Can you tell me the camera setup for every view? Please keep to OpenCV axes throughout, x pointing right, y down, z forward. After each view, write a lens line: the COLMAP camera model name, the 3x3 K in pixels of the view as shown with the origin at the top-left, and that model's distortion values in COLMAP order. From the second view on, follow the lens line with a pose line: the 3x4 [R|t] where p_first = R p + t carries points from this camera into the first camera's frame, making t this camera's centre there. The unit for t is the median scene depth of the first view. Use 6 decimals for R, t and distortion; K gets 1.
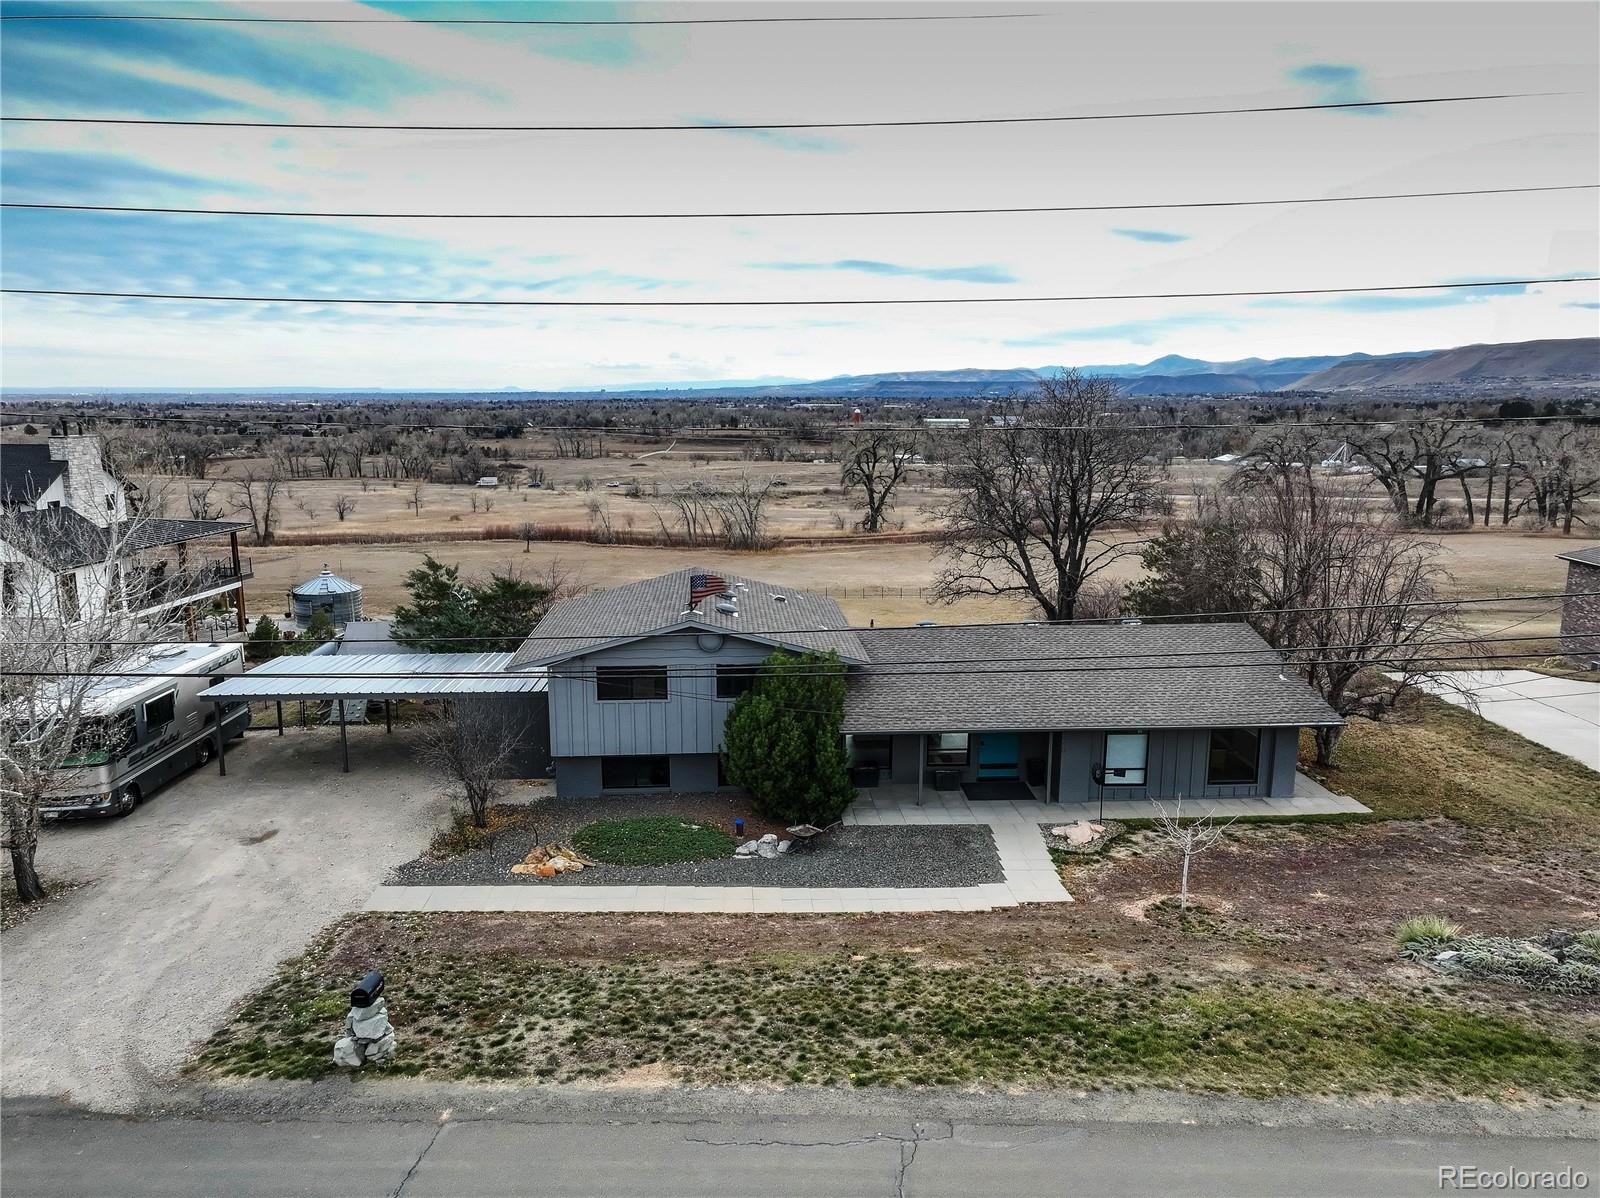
lens RADIAL K [[1153.9, 0, 800.8], [0, 1153.9, 602.6], [0, 0, 1]] dist [0.017409, 0.025417]
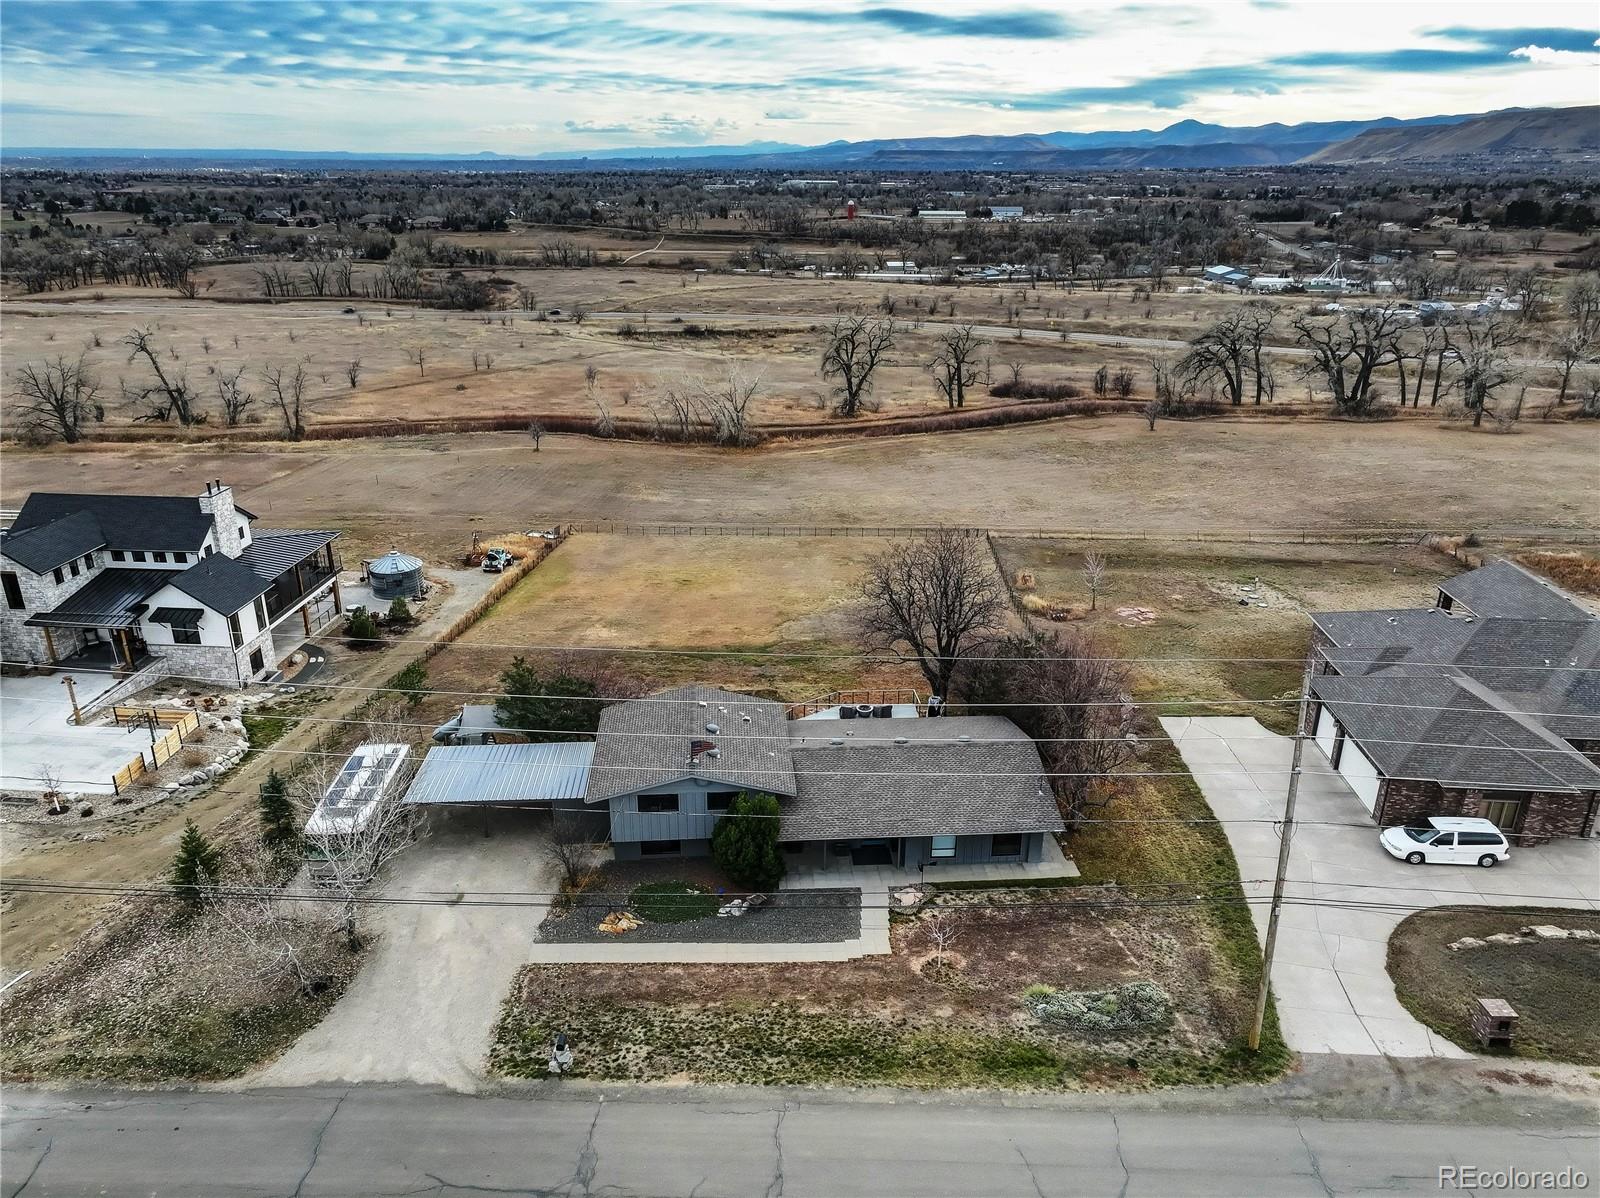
lens RADIAL K [[1153.9, 0, 801.9], [0, 1153.9, 609.1], [0, 0, 1]] dist [0.017409, 0.025417]
pose [[0.999965, 0.003020, 0.007798, 0.061167], [-0.004434, 0.982116, 0.188223, -0.610830], [-0.007090, -0.188251, 0.982095, -0.723577]]
